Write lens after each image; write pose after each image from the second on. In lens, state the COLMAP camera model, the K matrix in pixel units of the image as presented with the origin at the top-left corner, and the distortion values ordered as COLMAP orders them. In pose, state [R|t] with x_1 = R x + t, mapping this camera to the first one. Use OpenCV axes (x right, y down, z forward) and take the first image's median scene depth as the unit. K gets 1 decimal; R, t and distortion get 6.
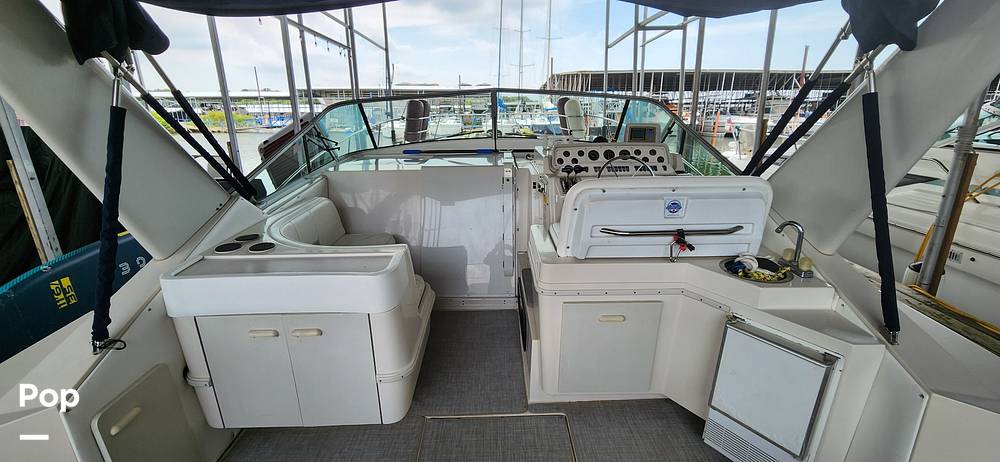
lens RADIAL K [[410.6, 0, 498.6], [0, 410.6, 235.7], [0, 0, 1]] dist [0.001802, -0.002599]
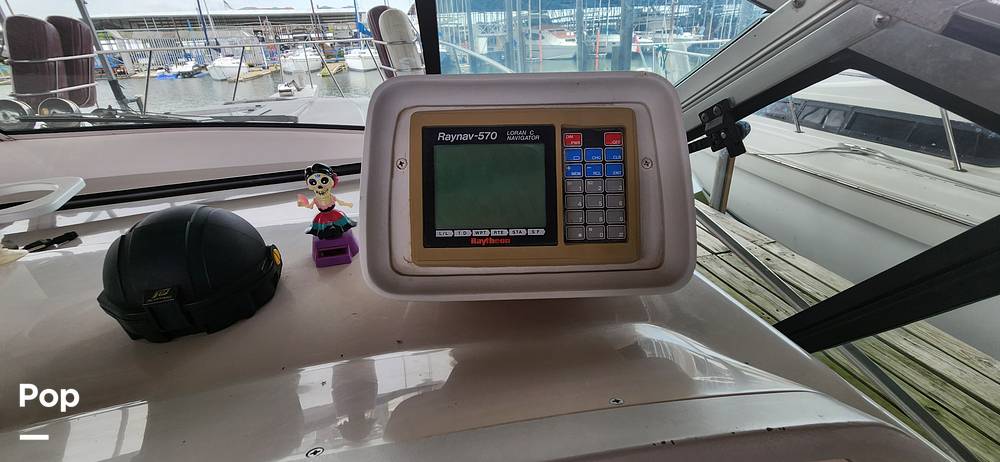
lens RADIAL K [[410.6, 0, 506.5], [0, 410.6, 232.9], [0, 0, 1]] dist [0.001802, -0.002599]
pose [[0.958902, -0.151769, 0.239737, 0.467394], [0.113828, 0.979714, 0.164933, -0.373044], [-0.259905, -0.130866, 0.956725, 1.321032]]
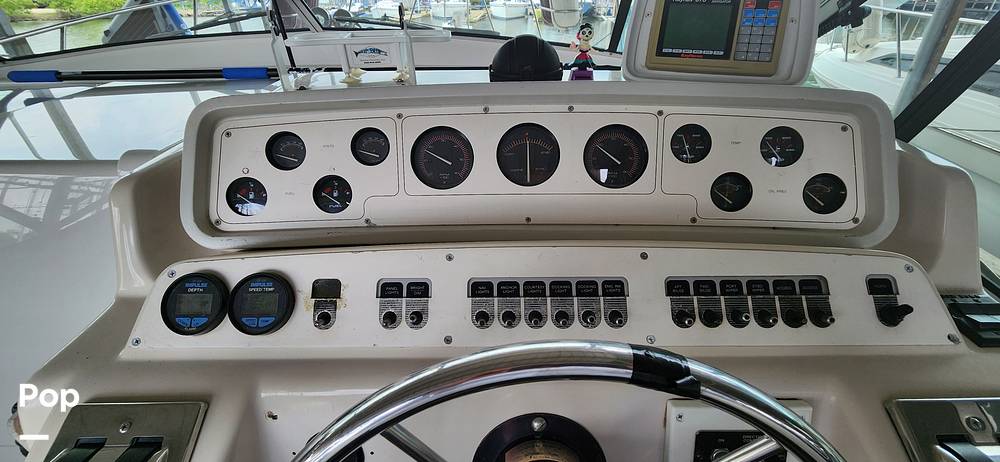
lens RADIAL K [[410.6, 0, 500.0], [0, 410.6, 225.1], [0, 0, 1]] dist [0.001802, -0.002599]
pose [[0.999335, 0.013643, -0.033802, 0.366138], [-0.005584, 0.973670, 0.227896, -0.289237], [0.036022, -0.227555, 0.973099, 1.138010]]
